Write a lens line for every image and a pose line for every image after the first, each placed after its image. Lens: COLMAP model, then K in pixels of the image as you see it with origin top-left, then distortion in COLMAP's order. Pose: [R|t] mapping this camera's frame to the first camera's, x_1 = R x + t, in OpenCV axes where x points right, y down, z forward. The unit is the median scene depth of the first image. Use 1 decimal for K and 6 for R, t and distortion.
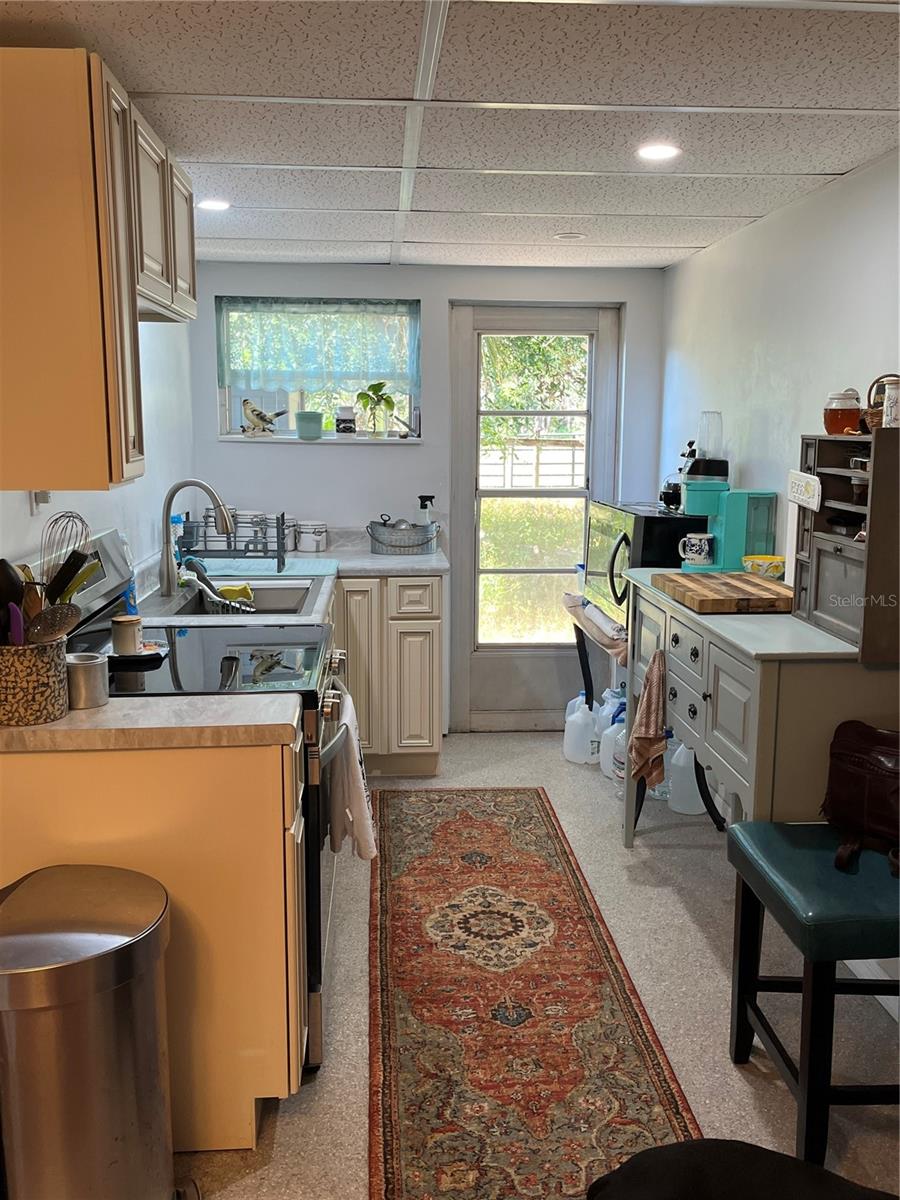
lens RADIAL K [[1069.5, 0, 453.0], [0, 1069.5, 595.1], [0, 0, 1]] dist [0.044753, 0.000468]
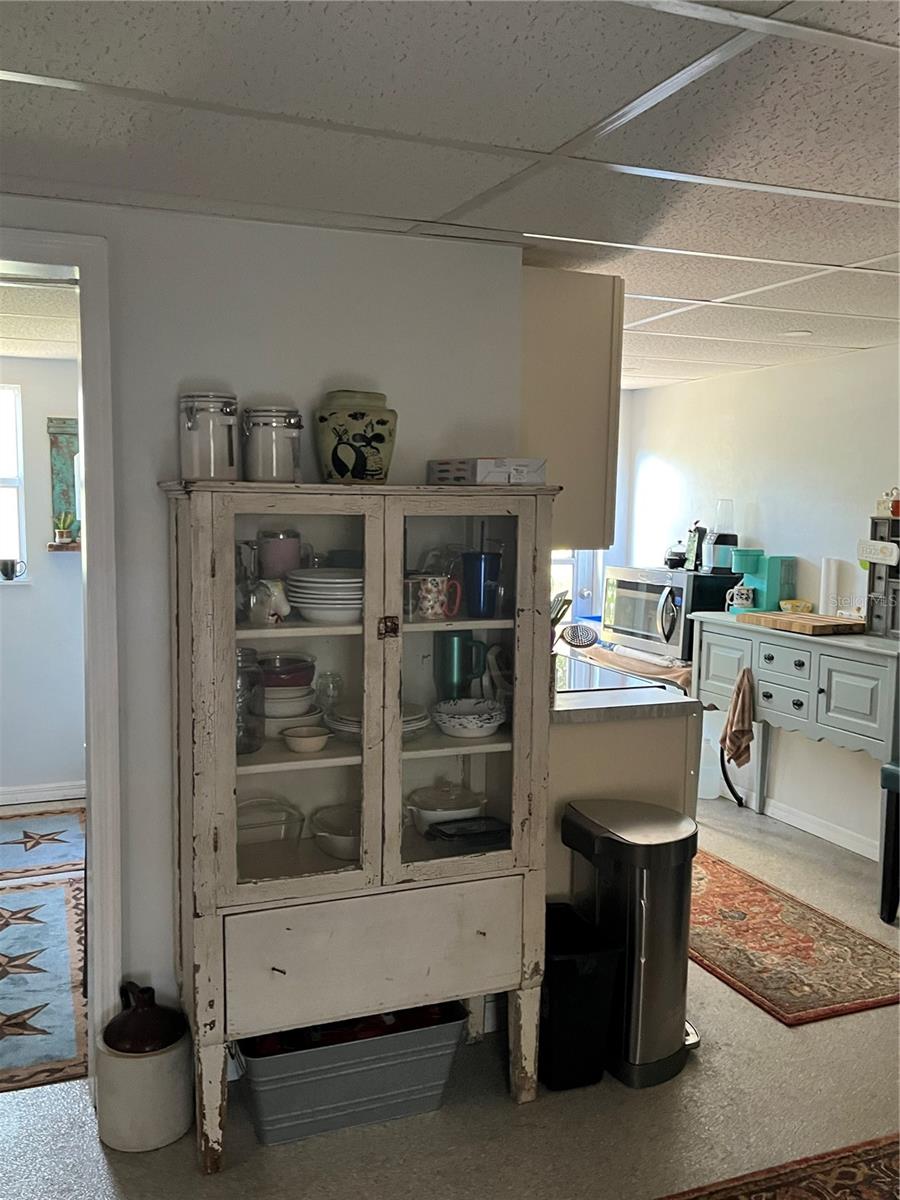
lens RADIAL K [[1069.5, 0, 446.6], [0, 1069.5, 609.8], [0, 0, 1]] dist [0.044753, 0.000468]
pose [[0.953896, -0.021448, 0.299369, -0.710453], [0.039356, 0.997770, -0.053917, 0.042513], [-0.297545, 0.063213, 0.952613, -0.277077]]
